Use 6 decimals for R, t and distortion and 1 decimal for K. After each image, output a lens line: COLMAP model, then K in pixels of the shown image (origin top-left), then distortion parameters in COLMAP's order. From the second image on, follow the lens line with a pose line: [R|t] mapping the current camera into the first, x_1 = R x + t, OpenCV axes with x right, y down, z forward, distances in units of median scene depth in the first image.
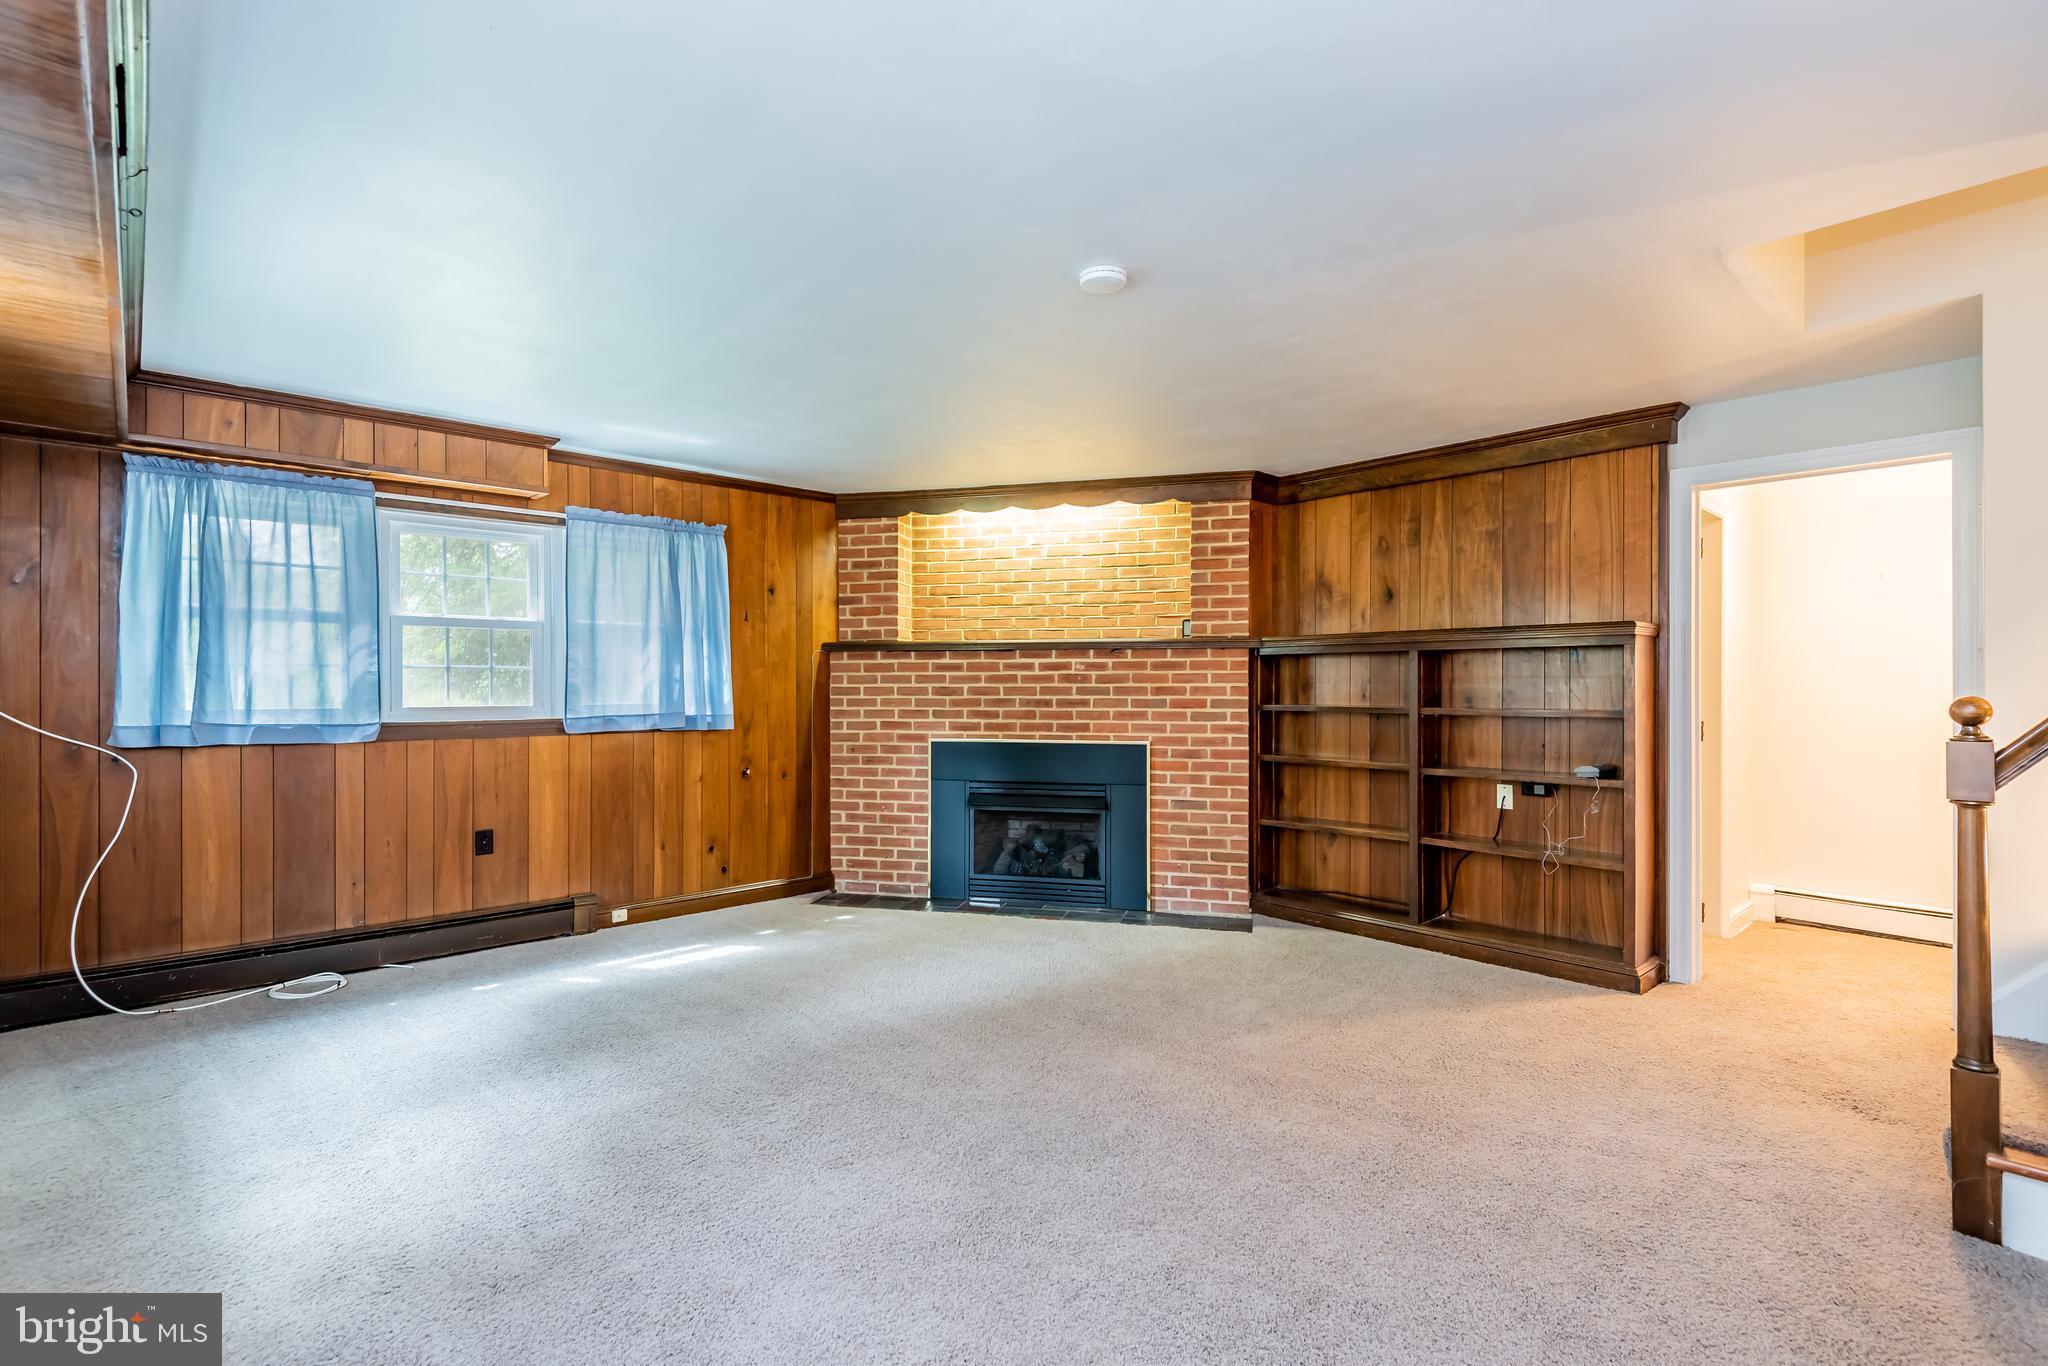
lens RADIAL K [[931.1, 0, 1029.3], [0, 931.1, 686.0], [0, 0, 1]] dist [0.002659, -0.000580]
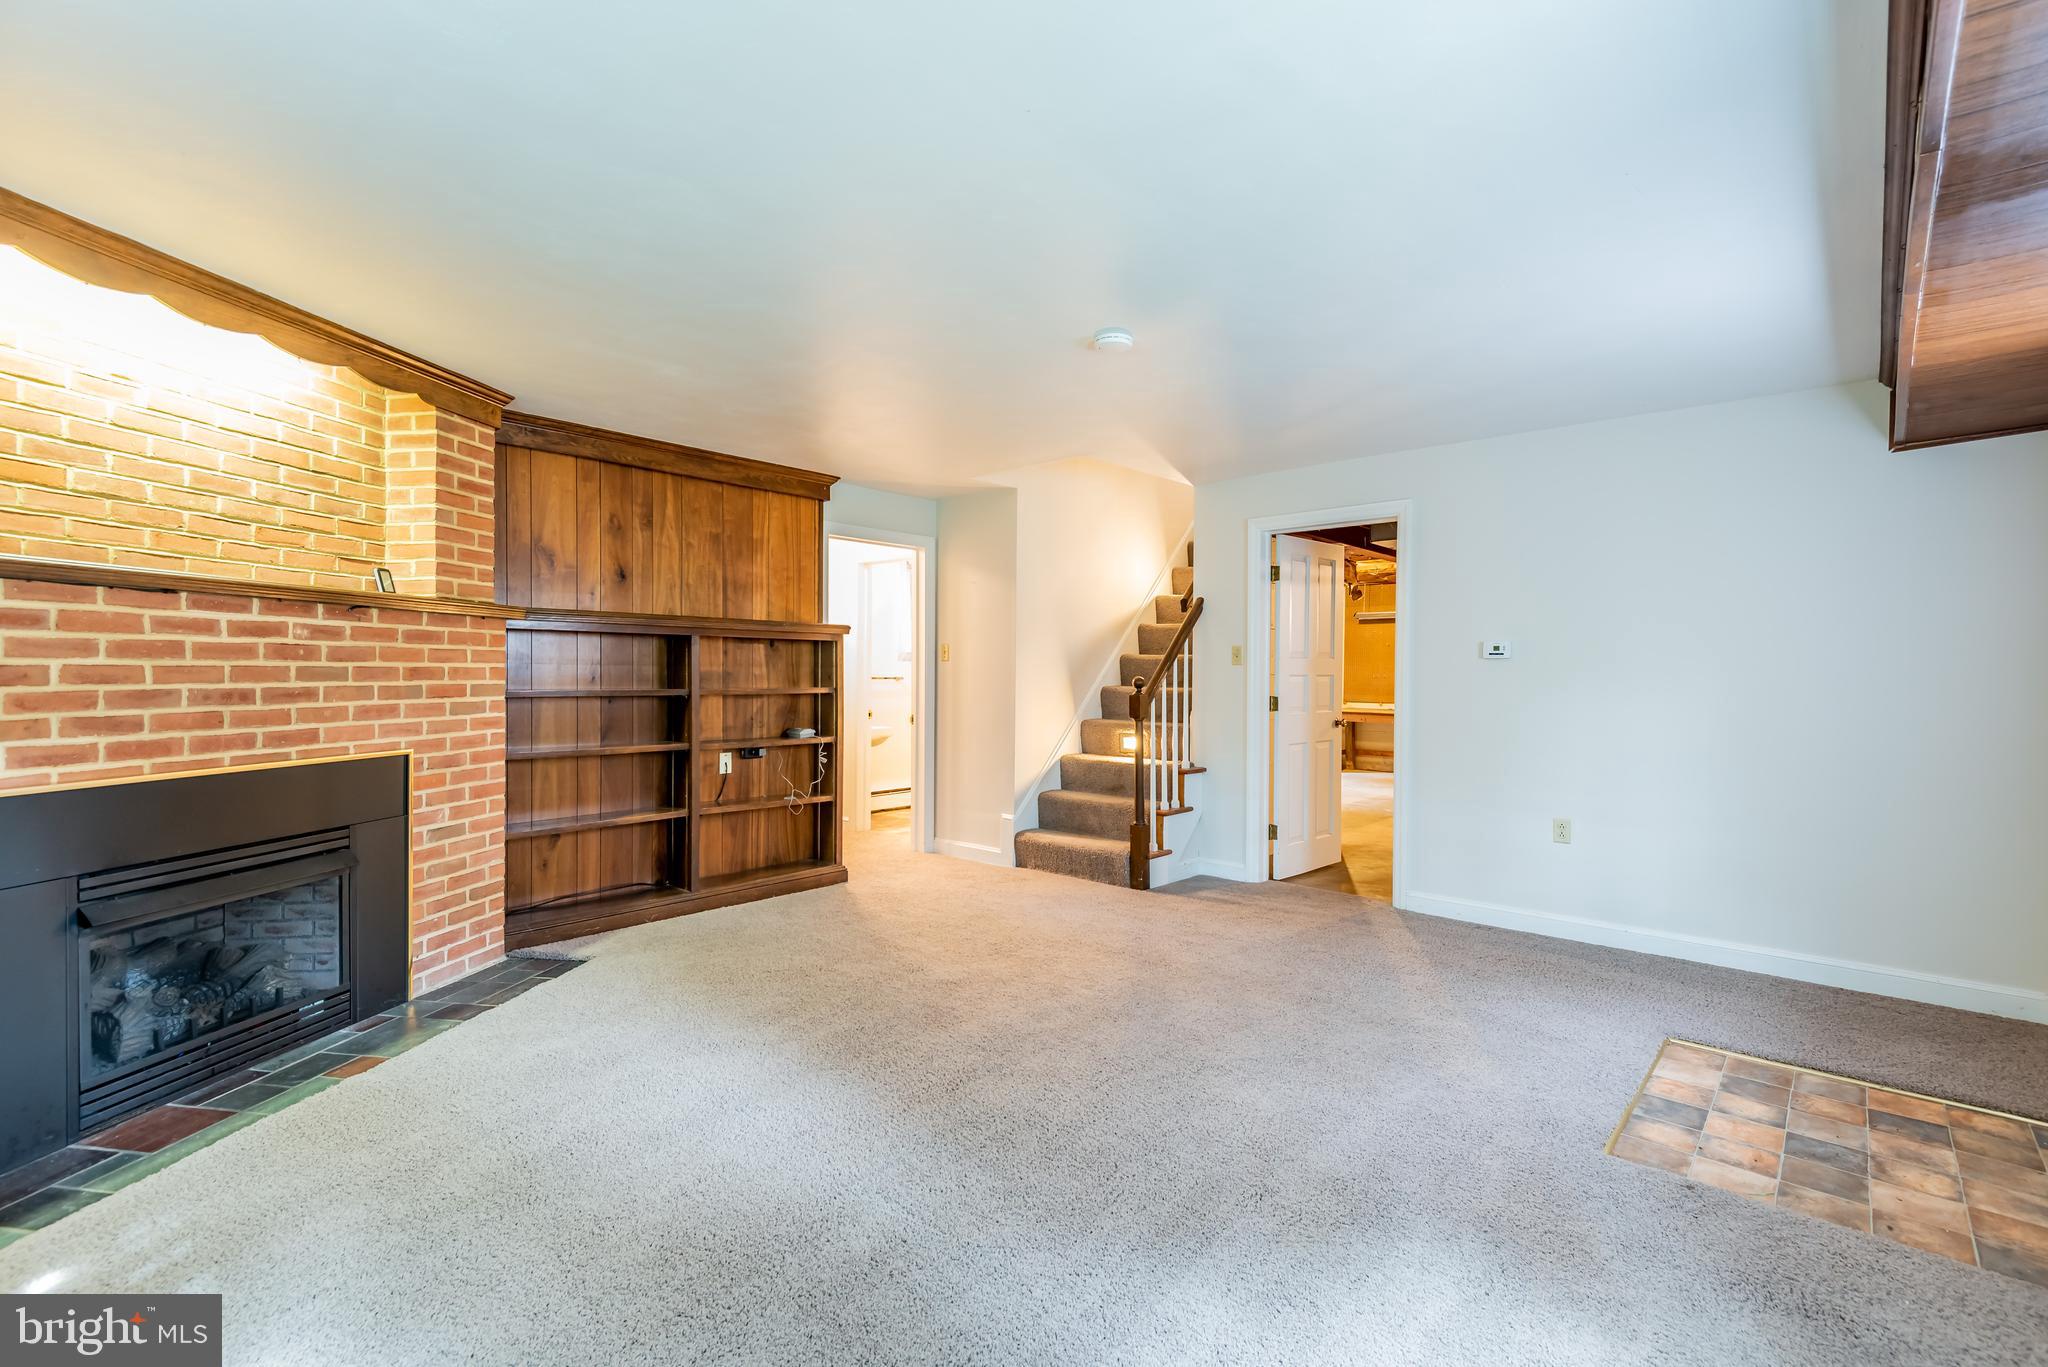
lens RADIAL K [[931.1, 0, 1029.3], [0, 931.1, 686.5], [0, 0, 1]] dist [0.002659, -0.000580]
pose [[-0.109109, -0.014974, 0.993917, -0.585370], [-0.003399, 0.999886, 0.014691, 0.003251], [-0.994024, -0.001775, -0.109148, 0.628473]]
